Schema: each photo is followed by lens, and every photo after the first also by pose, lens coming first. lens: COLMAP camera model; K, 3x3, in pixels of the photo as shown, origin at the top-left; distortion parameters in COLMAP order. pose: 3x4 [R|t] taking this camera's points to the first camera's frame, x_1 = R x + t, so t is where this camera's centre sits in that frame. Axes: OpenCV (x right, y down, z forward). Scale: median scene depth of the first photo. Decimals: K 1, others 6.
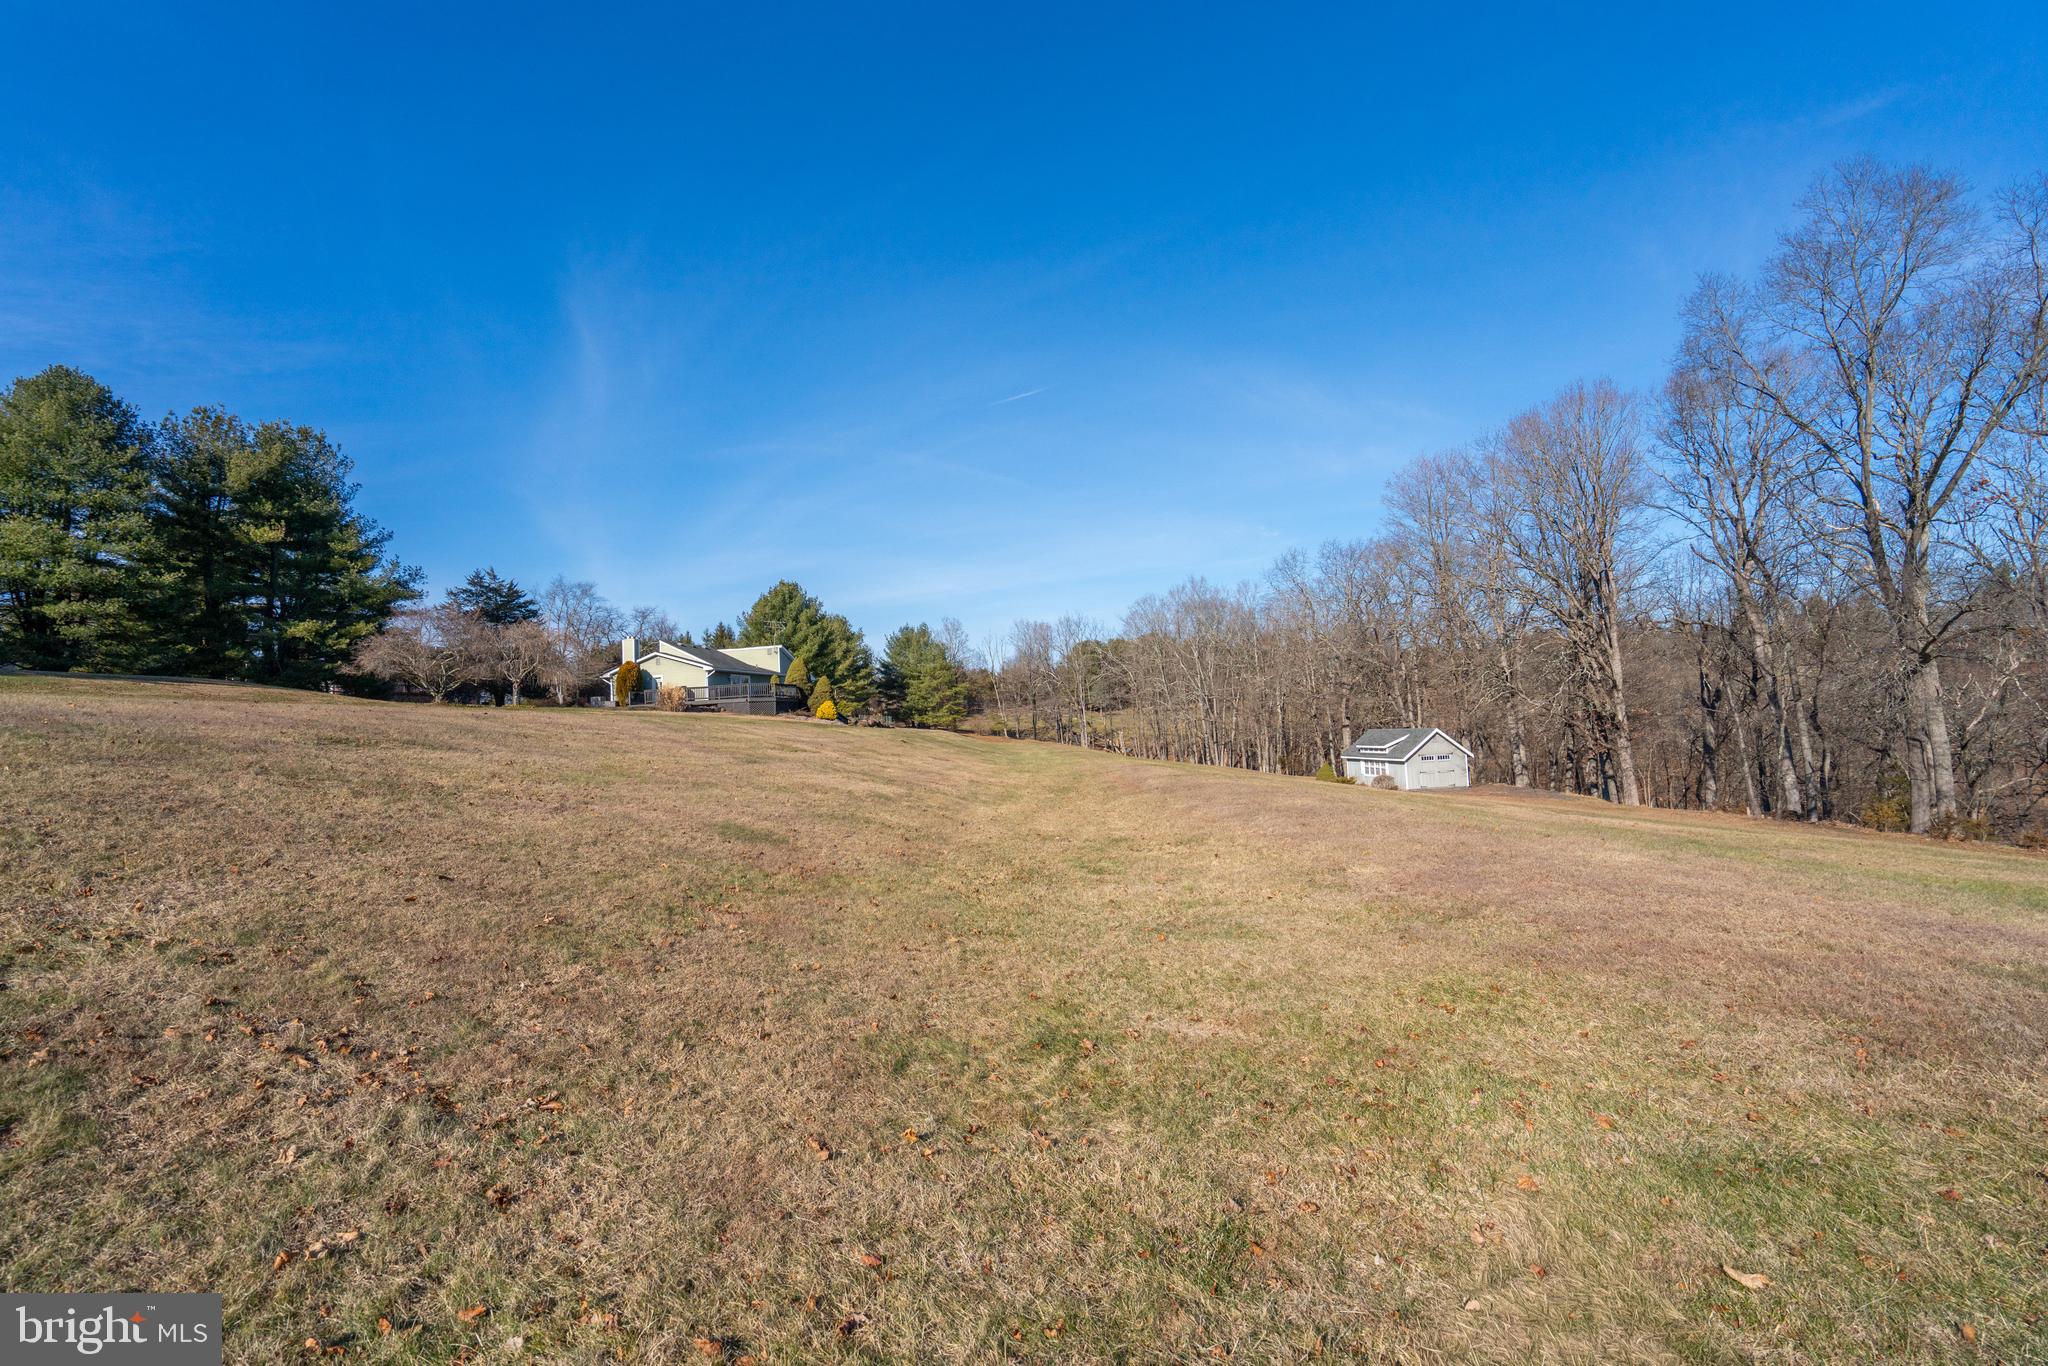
lens RADIAL K [[957.0, 0, 1007.9], [0, 957.0, 678.7], [0, 0, 1]] dist [0.005030, 0.002437]
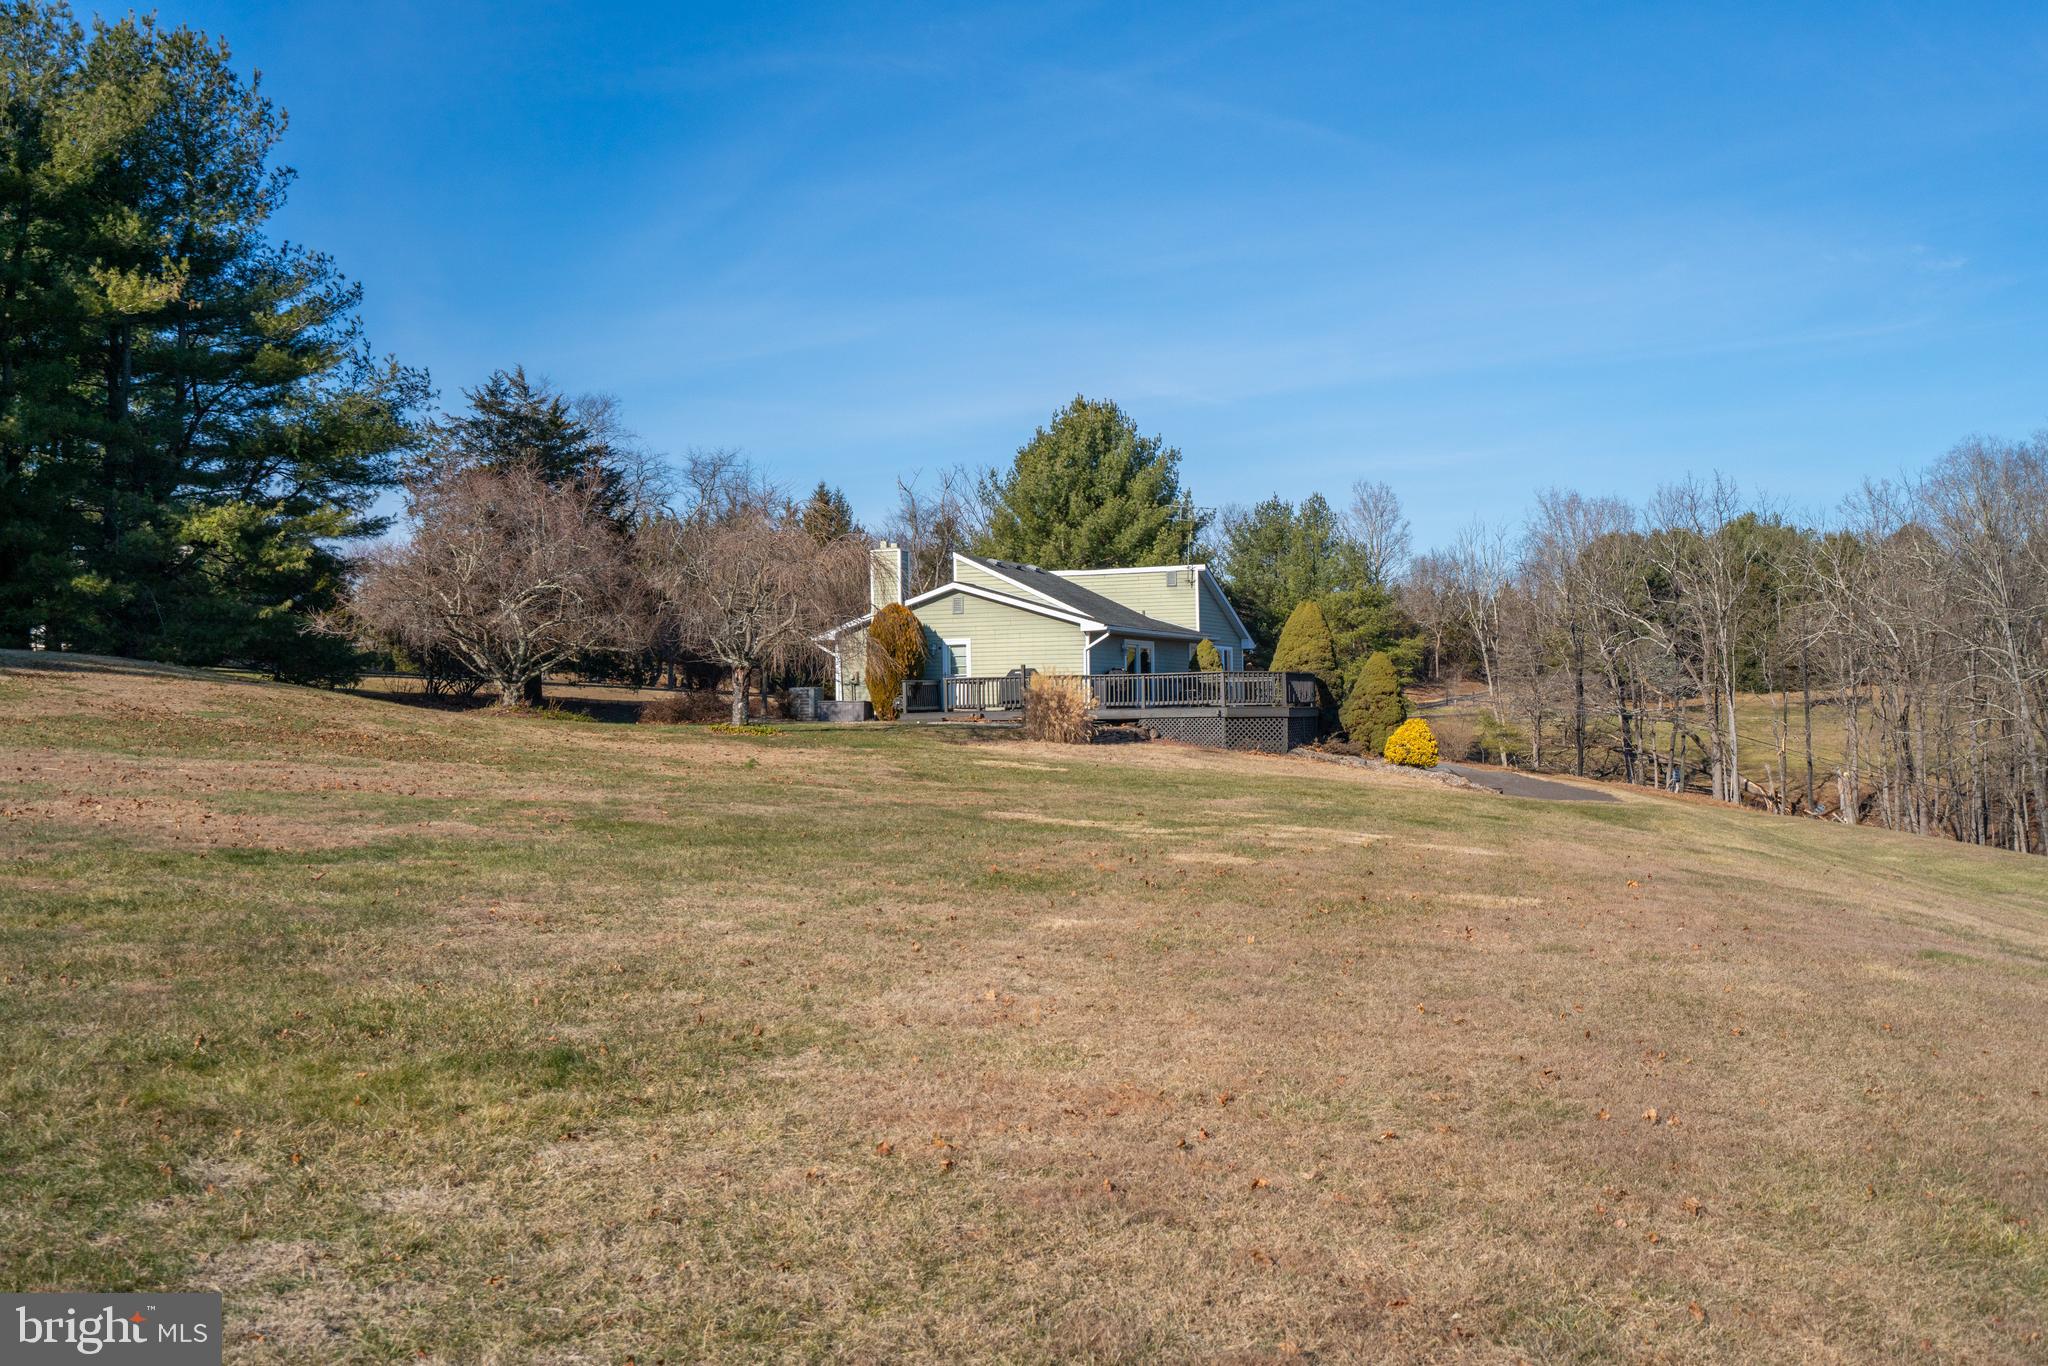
lens RADIAL K [[2079.4, 0, 988.5], [0, 2079.4, 674.9], [0, 0, 1]] dist [0.015666, 0.000000]
pose [[0.992332, 0.025618, -0.120915, -0.169117], [-0.020879, 0.998969, 0.040303, -0.016886], [0.121823, -0.037470, 0.991844, 0.082554]]
